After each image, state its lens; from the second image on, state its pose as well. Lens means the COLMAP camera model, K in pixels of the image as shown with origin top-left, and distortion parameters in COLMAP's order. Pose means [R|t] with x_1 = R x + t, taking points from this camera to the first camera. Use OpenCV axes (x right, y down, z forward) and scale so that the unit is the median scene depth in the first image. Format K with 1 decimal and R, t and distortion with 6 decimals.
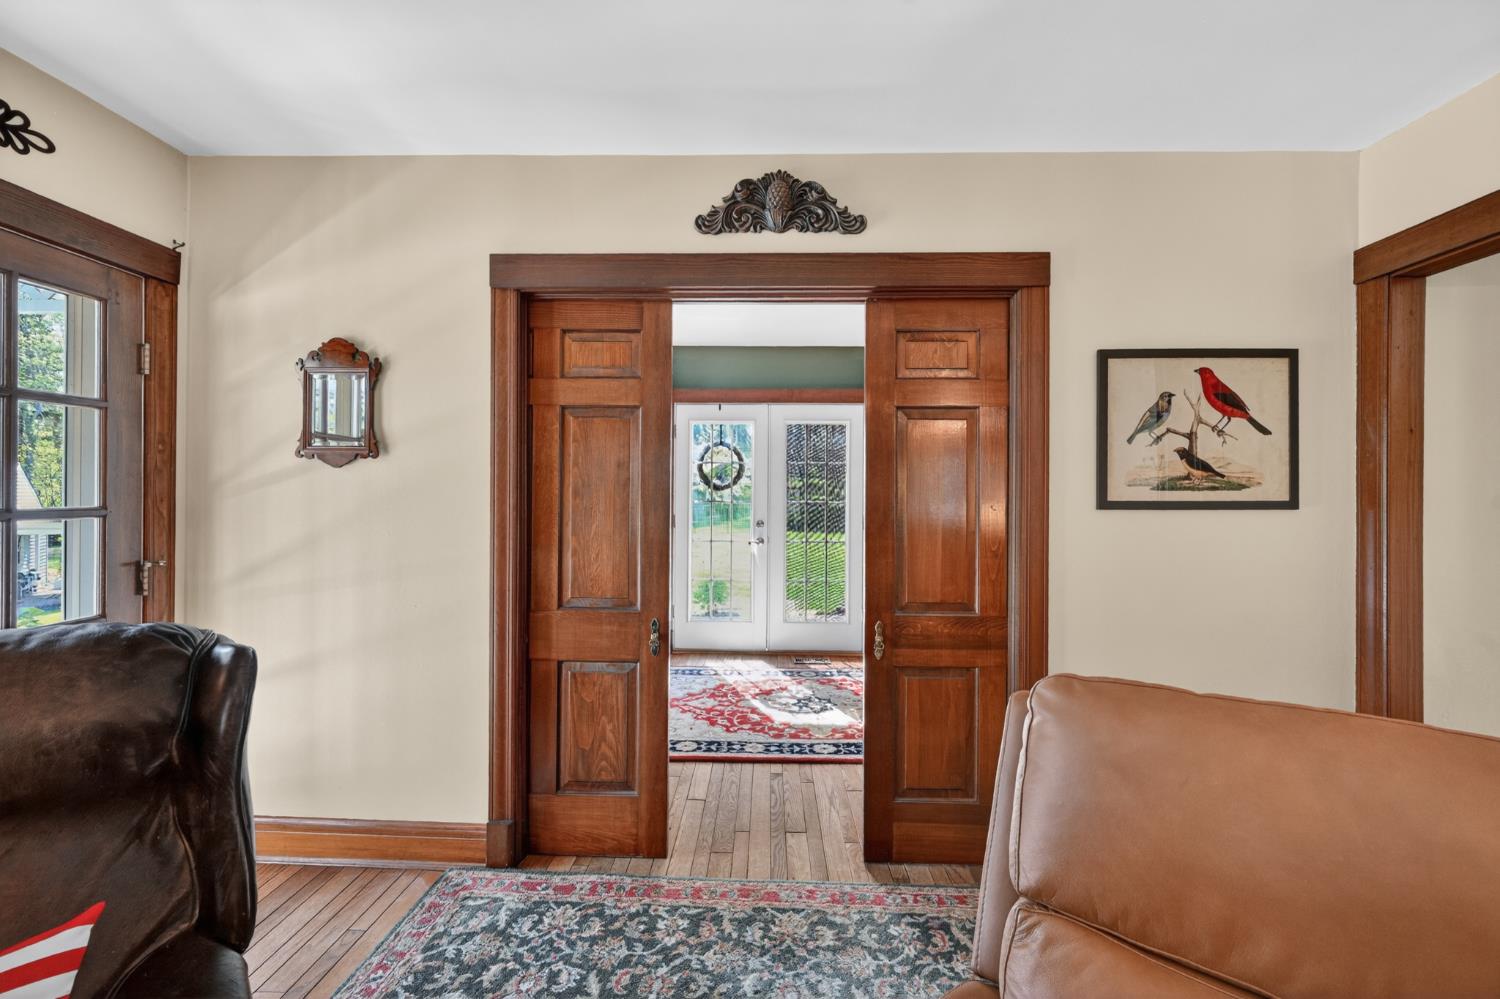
lens RADIAL K [[593.0, 0, 754.1], [0, 593.0, 489.8], [0, 0, 1]] dist [-0.001037, -0.000071]
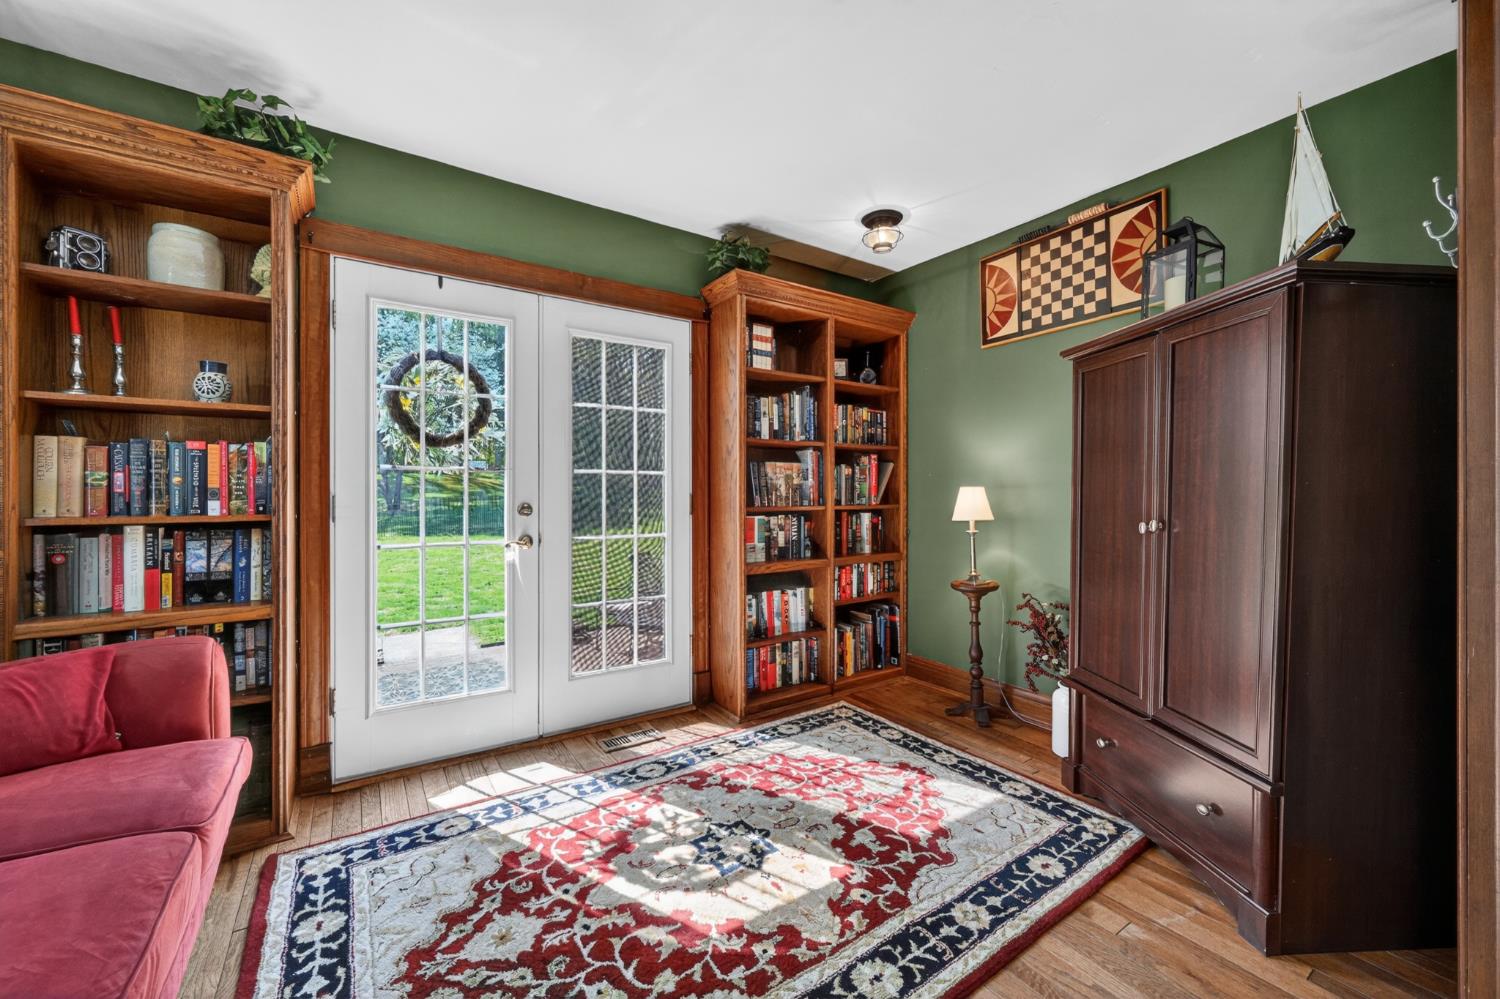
lens RADIAL K [[593.0, 0, 754.1], [0, 593.0, 489.8], [0, 0, 1]] dist [-0.001037, -0.000071]
pose [[0.808484, -0.004105, 0.588504, -0.184054], [-0.000108, 0.999975, 0.007124, 0.045611], [-0.588519, -0.005824, 0.808463, 0.561817]]
